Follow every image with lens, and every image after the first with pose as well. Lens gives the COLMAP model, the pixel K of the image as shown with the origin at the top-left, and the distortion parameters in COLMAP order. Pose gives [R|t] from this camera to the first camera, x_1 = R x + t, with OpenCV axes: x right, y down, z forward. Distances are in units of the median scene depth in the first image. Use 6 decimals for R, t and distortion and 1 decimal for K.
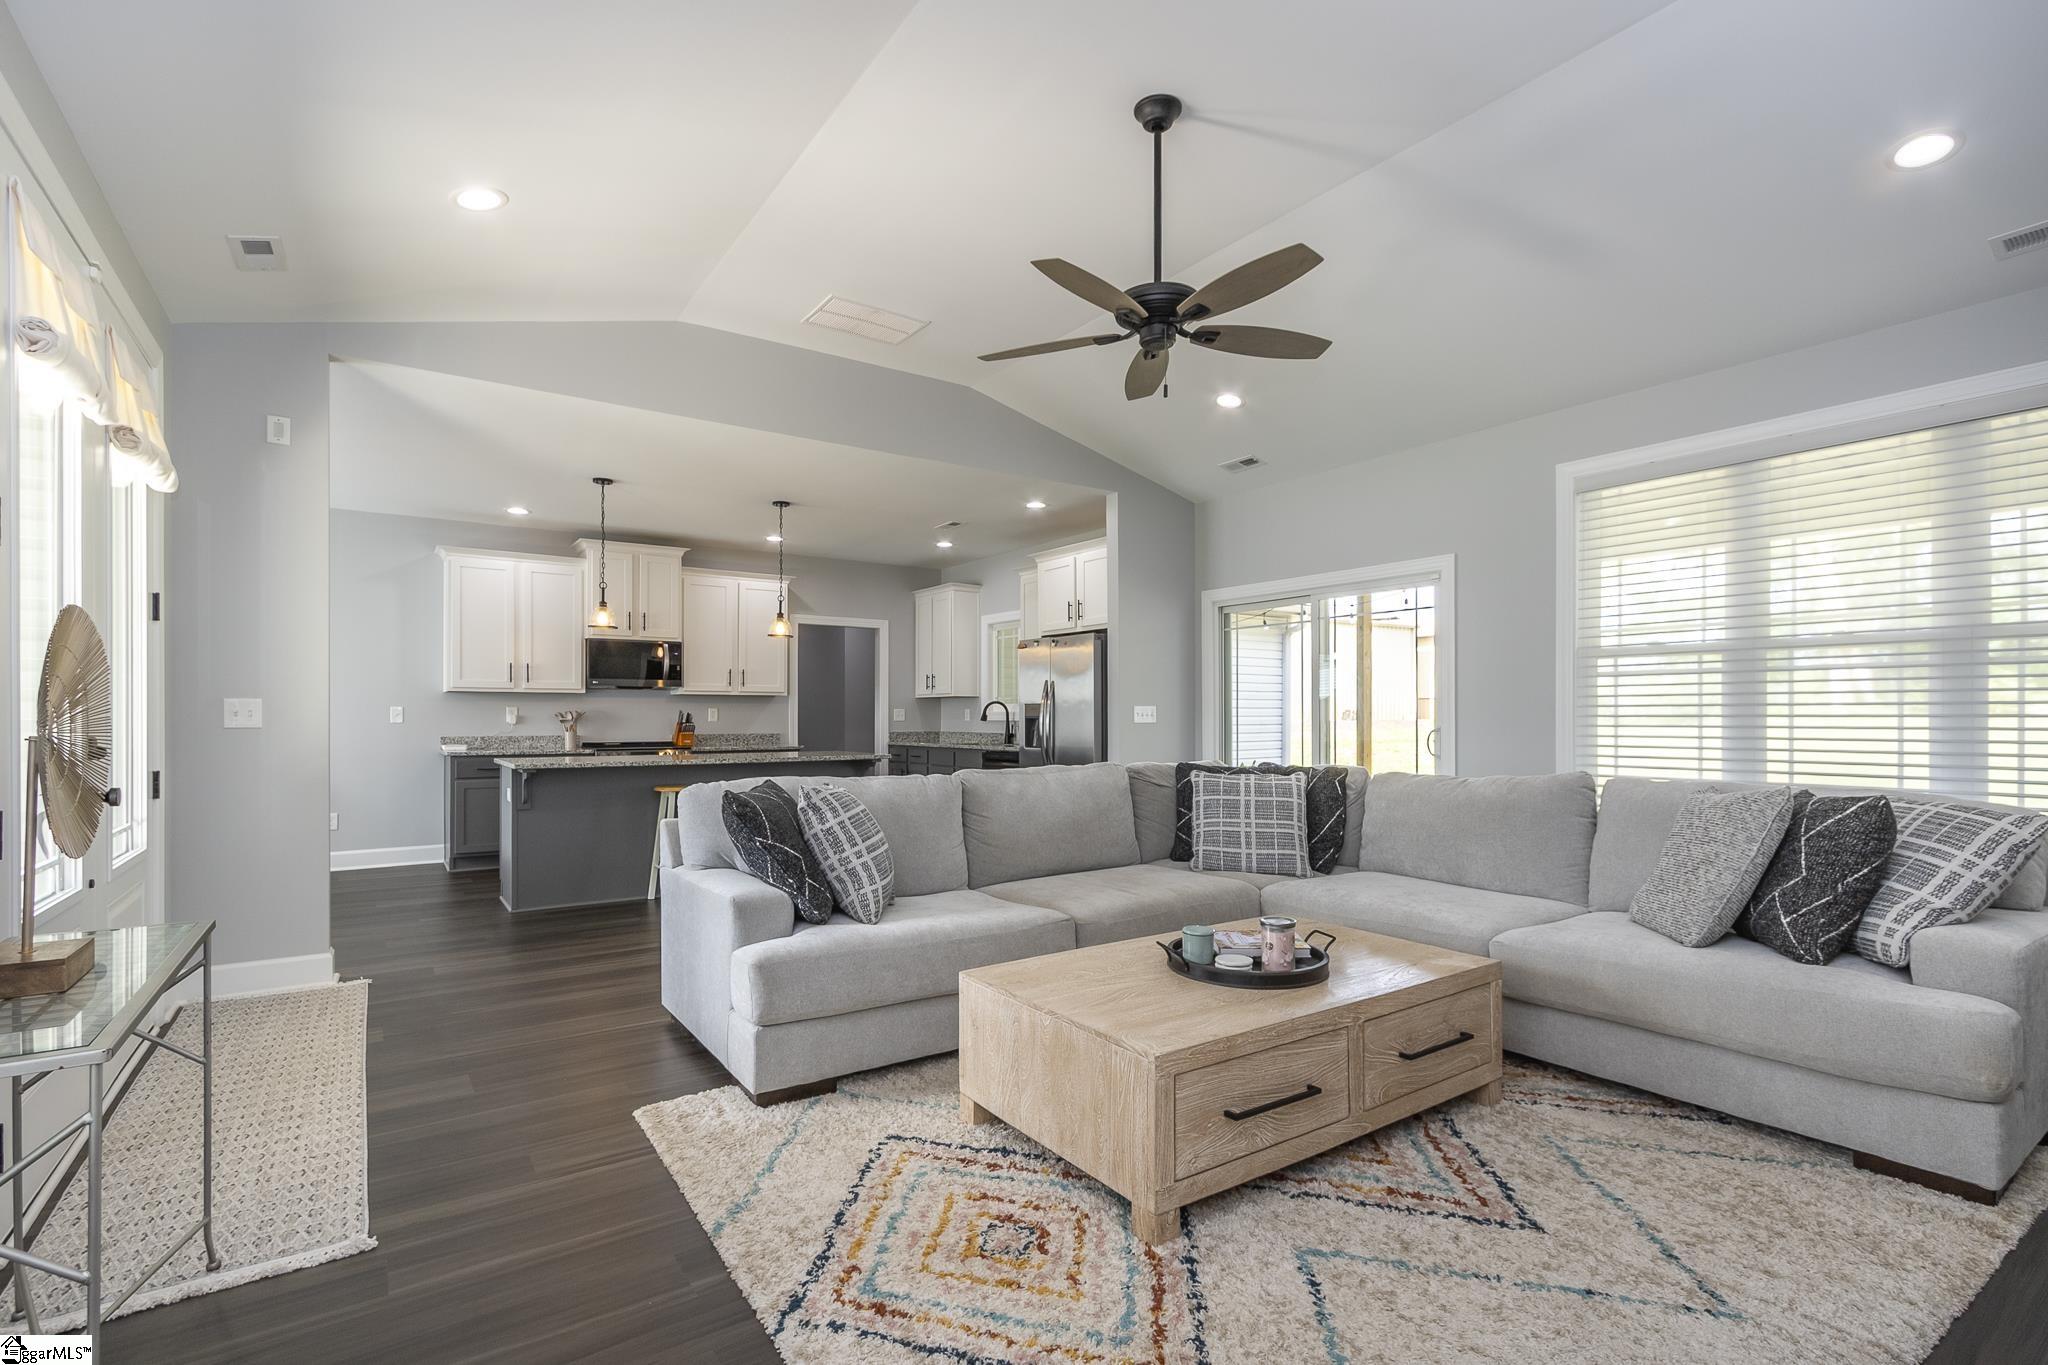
lens RADIAL K [[947.9, 0, 1010.4], [0, 947.9, 691.1], [0, 0, 1]] dist [0.000480, -0.000220]
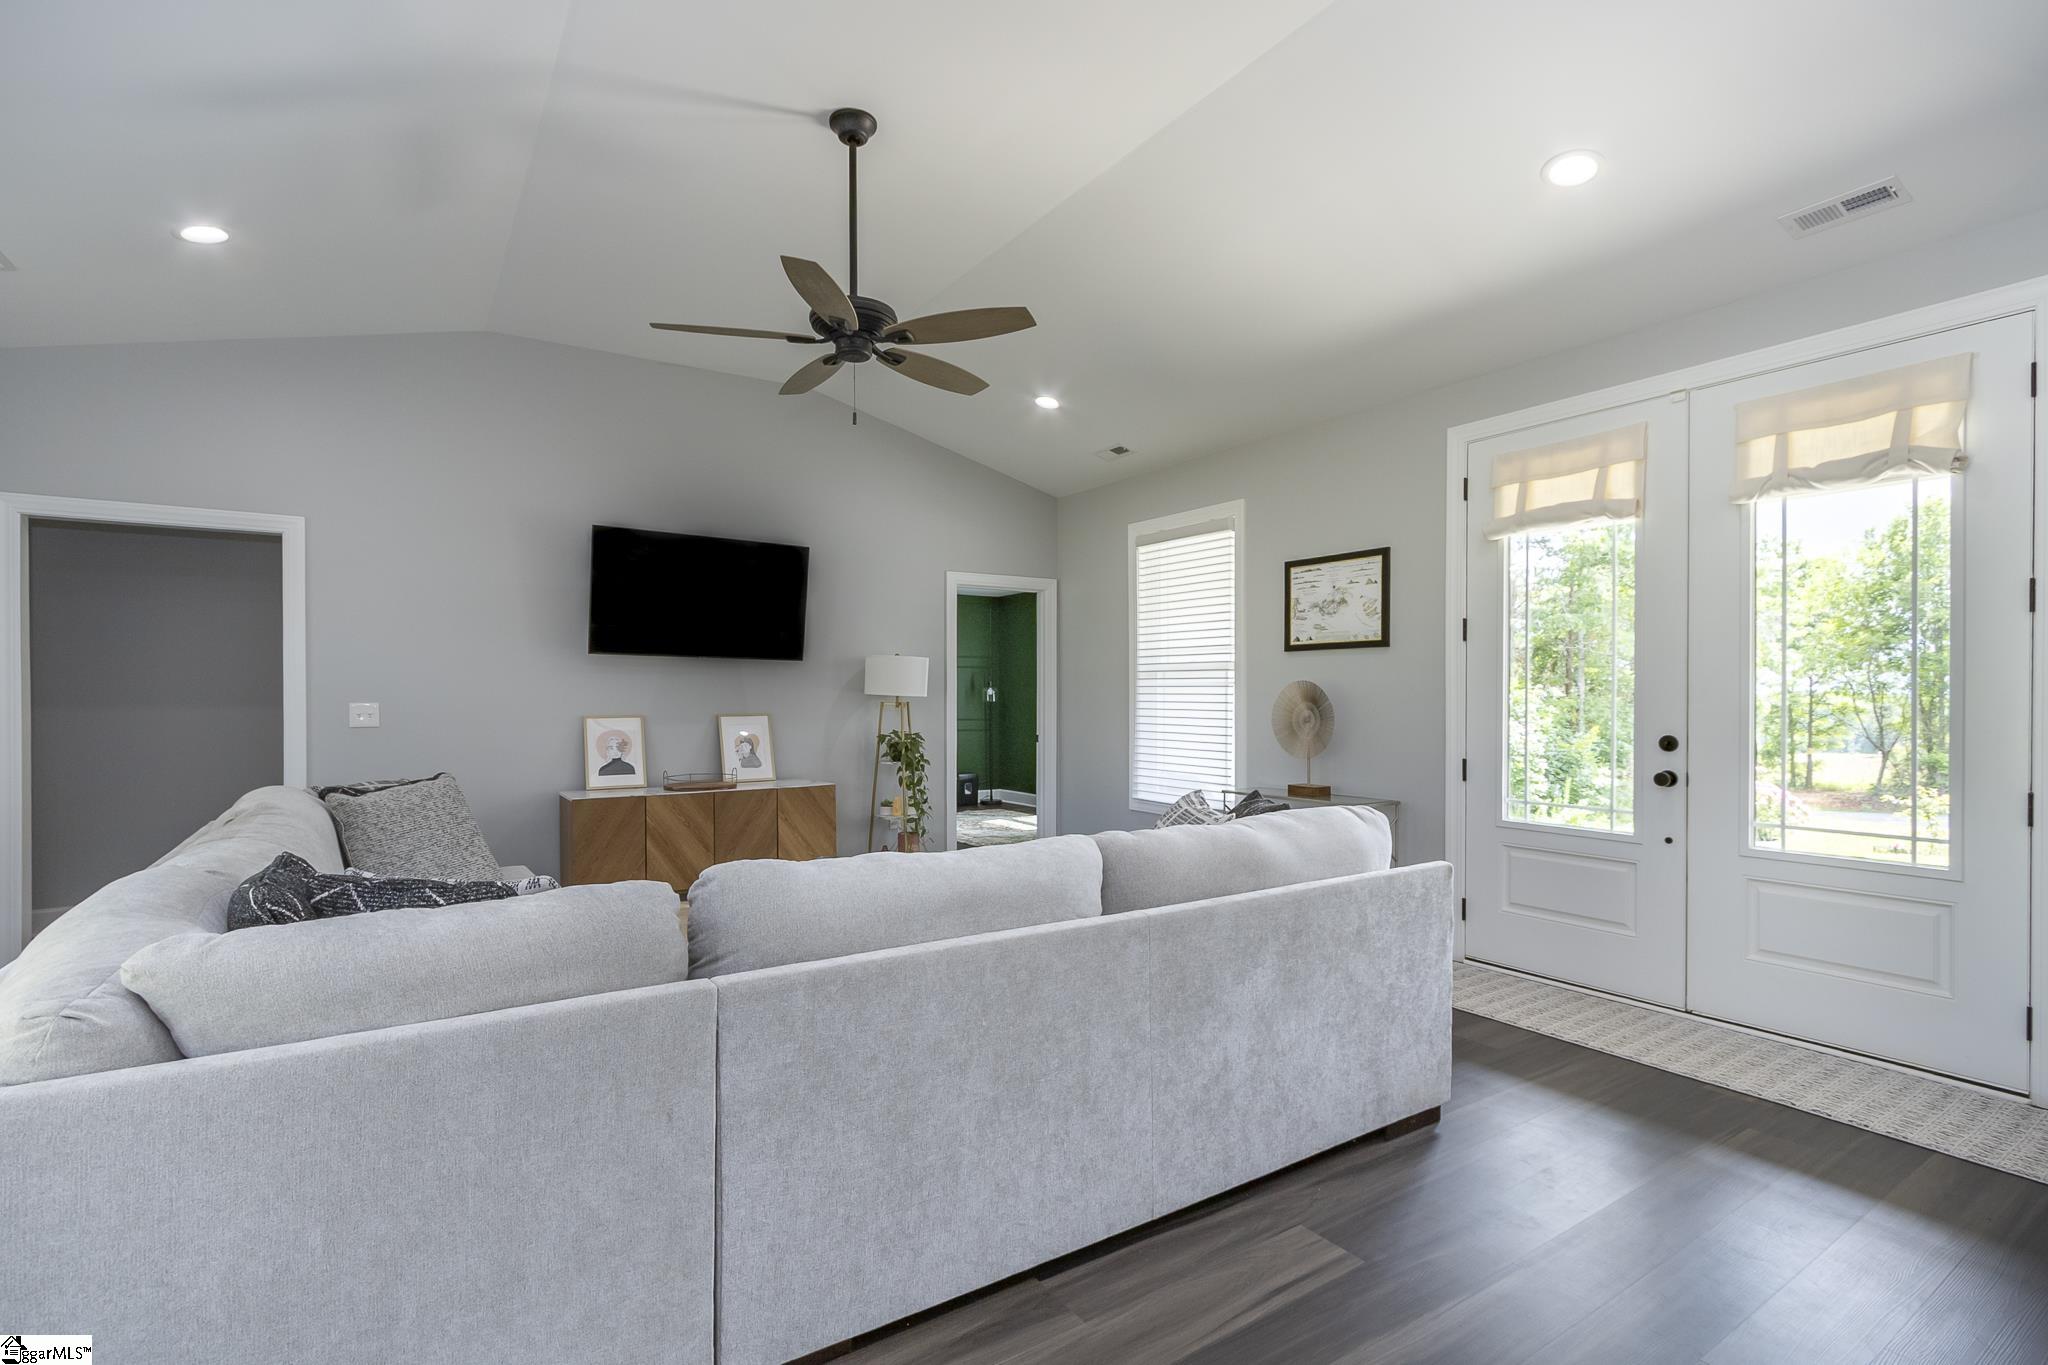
lens RADIAL K [[936.7, 0, 1013.3], [0, 936.7, 704.8], [0, 0, 1]] dist [-0.001701, -0.000032]
pose [[-0.999703, 0.002536, 0.024258, -0.015160], [0.002185, 0.999893, -0.014474, 0.007978], [-0.024292, -0.014417, -0.999601, 0.787373]]
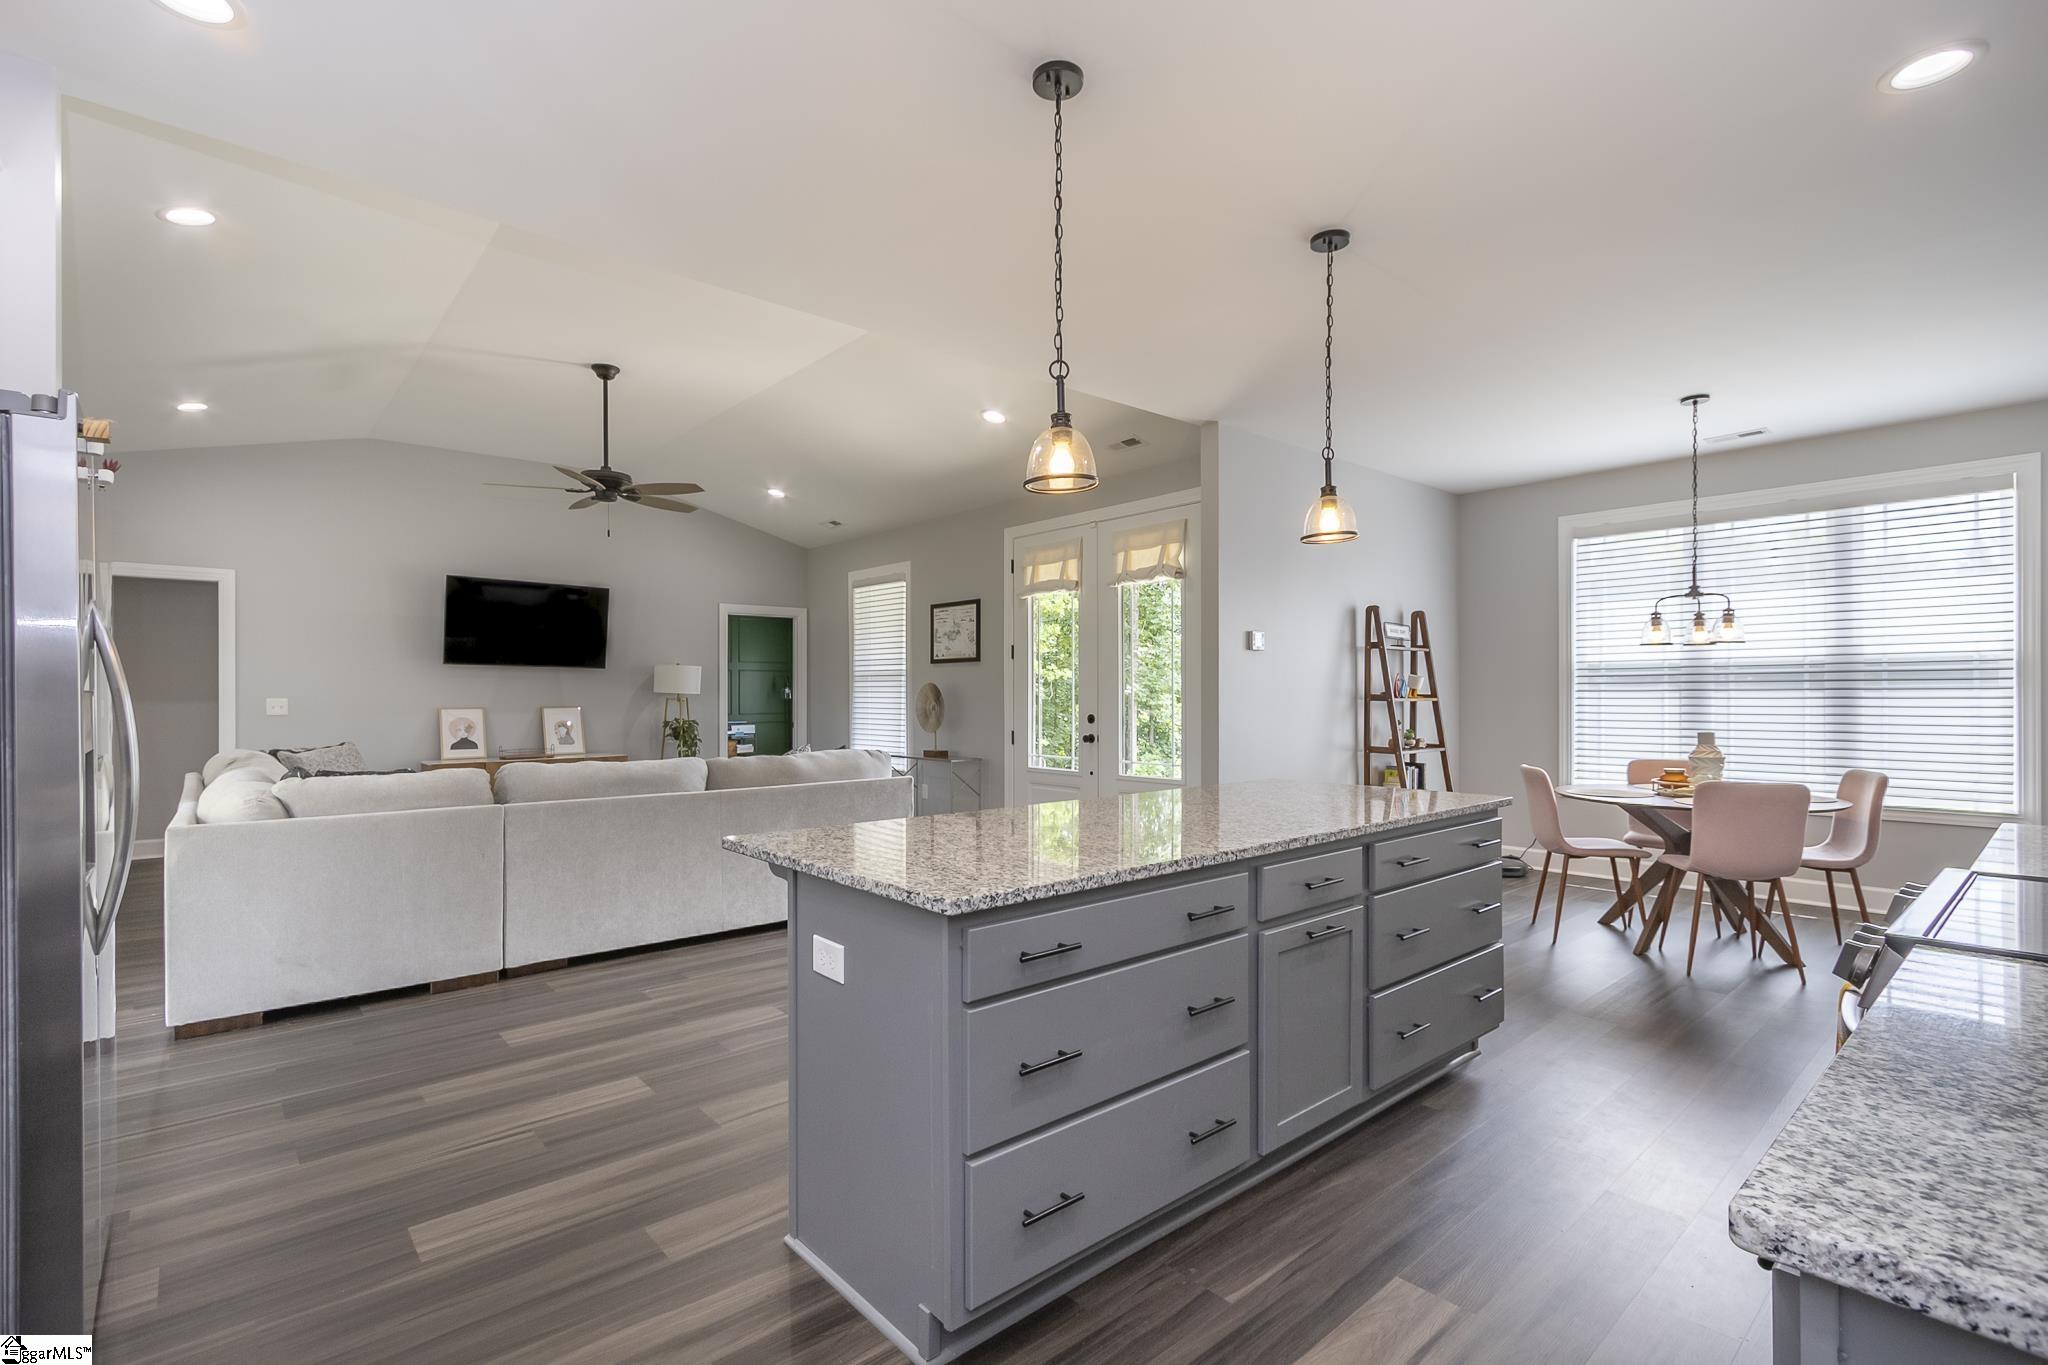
lens RADIAL K [[935.9, 0, 1005.7], [0, 935.9, 699.1], [0, 0, 1]] dist [-0.000034, -0.000117]
pose [[-0.995273, 0.004541, -0.097006, -0.168208], [0.006502, 0.999781, -0.019916, 0.019348], [0.096895, -0.020453, -0.995084, 1.119026]]
